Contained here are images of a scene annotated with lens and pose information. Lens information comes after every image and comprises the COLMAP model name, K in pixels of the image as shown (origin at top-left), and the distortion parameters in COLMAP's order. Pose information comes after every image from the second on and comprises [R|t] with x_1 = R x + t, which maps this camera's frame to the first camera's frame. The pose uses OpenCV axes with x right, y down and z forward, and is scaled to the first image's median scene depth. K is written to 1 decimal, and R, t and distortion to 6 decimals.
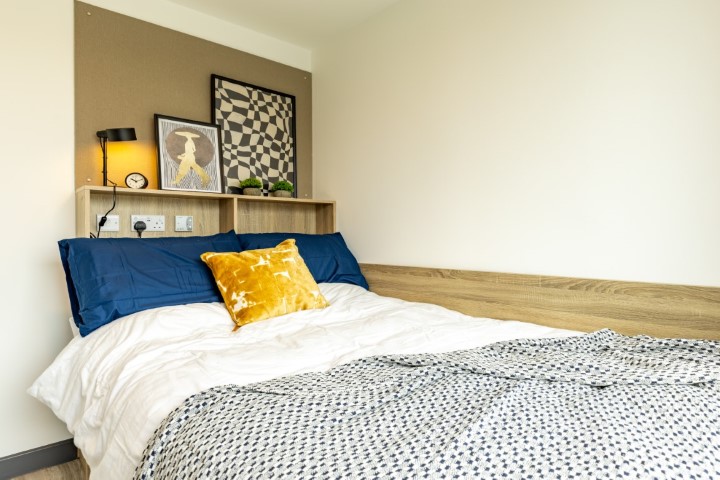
lens RADIAL K [[385.6, 0, 357.3], [0, 385.6, 234.2], [0, 0, 1]] dist [0.000200, -0.003029]
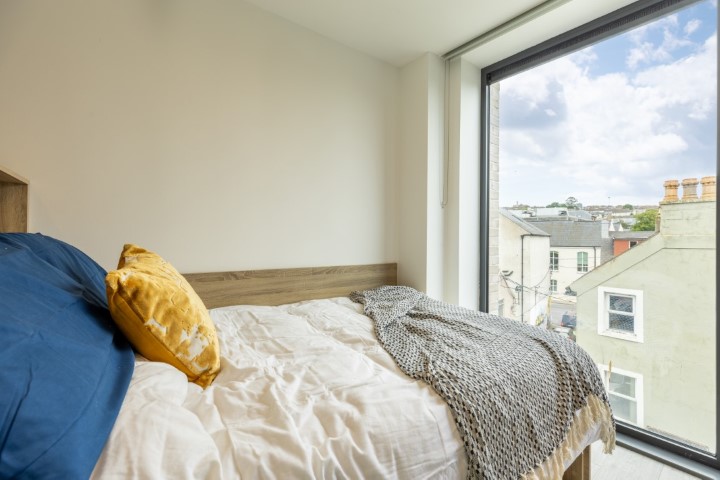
lens RADIAL K [[352.8, 0, 372.9], [0, 352.8, 240.2], [0, 0, 1]] dist [0.010155, -0.001015]
pose [[0.079381, 0.005315, 0.996830, -0.730949], [-0.009110, 0.999948, -0.004607, 0.004251], [-0.996803, -0.008716, 0.079426, 0.545445]]
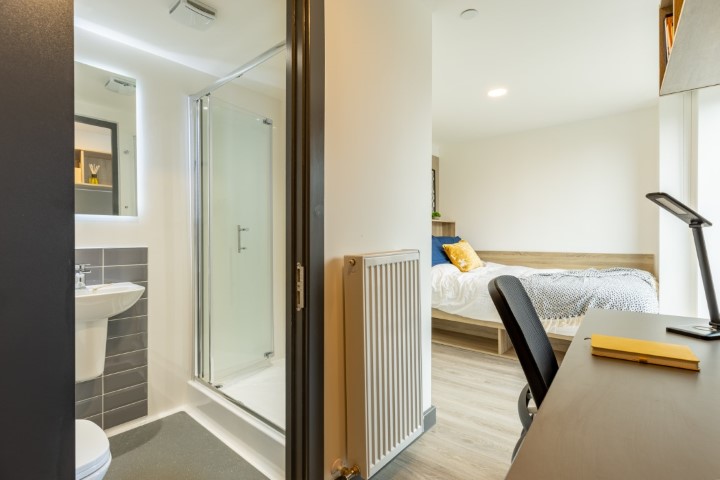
lens RADIAL K [[344.7, 0, 341.5], [0, 344.7, 240.1], [0, 0, 1]] dist [-0.013840, 0.002368]
pose [[0.991664, 0.002883, 0.128820, -1.193510], [-0.003951, 0.999960, 0.008032, 0.003952], [-0.128791, -0.008474, 0.991636, -1.024866]]
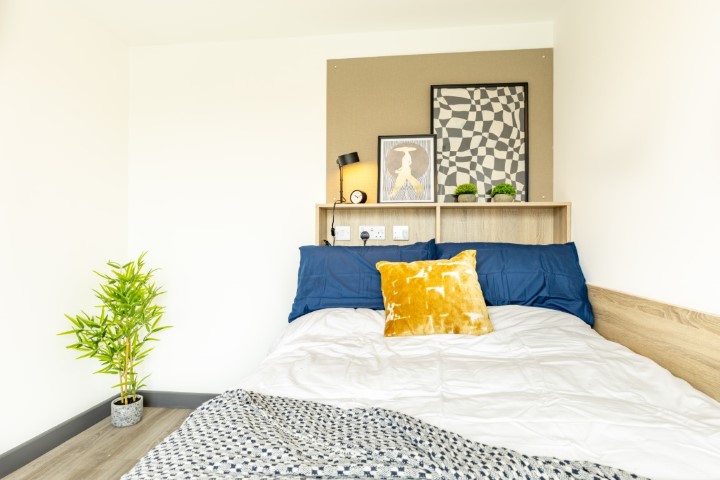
lens RADIAL K [[380.4, 0, 380.7], [0, 380.4, 239.0], [0, 0, 1]] dist [-0.000566, -0.004162]
pose [[0.696355, 0.004670, -0.717682, 0.290494], [-0.007883, 0.999968, -0.001143, -0.009659], [0.717654, 0.006454, 0.696370, 0.240738]]
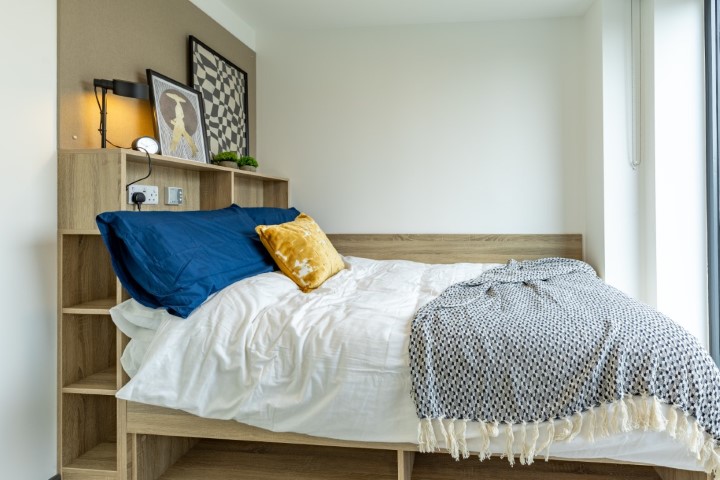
lens RADIAL K [[376.7, 0, 402.8], [0, 376.7, 208.4], [0, 0, 1]] dist [0.004127, -0.000980]
pose [[0.742003, 0.007209, 0.670358, -0.693285], [-0.001477, 0.999957, -0.009119, 0.009029], [-0.670395, 0.005776, 0.741982, -0.013335]]
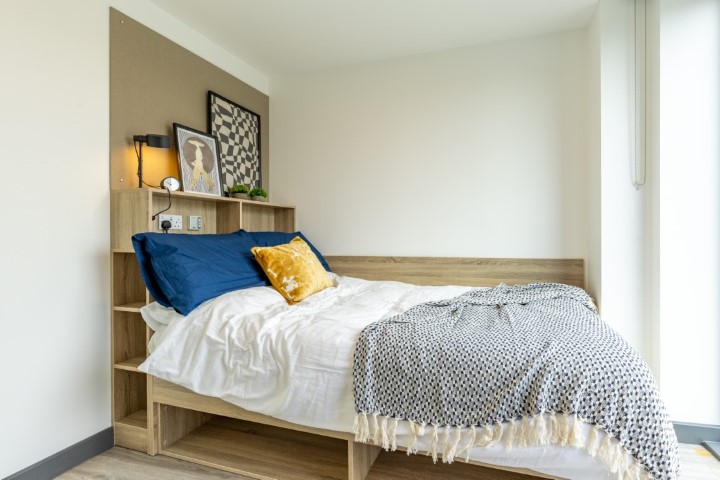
lens RADIAL K [[380.4, 0, 354.4], [0, 380.4, 234.8], [0, 0, 1]] dist [-0.000566, -0.004162]
pose [[0.880297, 0.002229, 0.474417, -0.608918], [-0.002196, 0.999997, -0.000625, 0.007231], [-0.474417, -0.000492, 0.880300, -0.208262]]
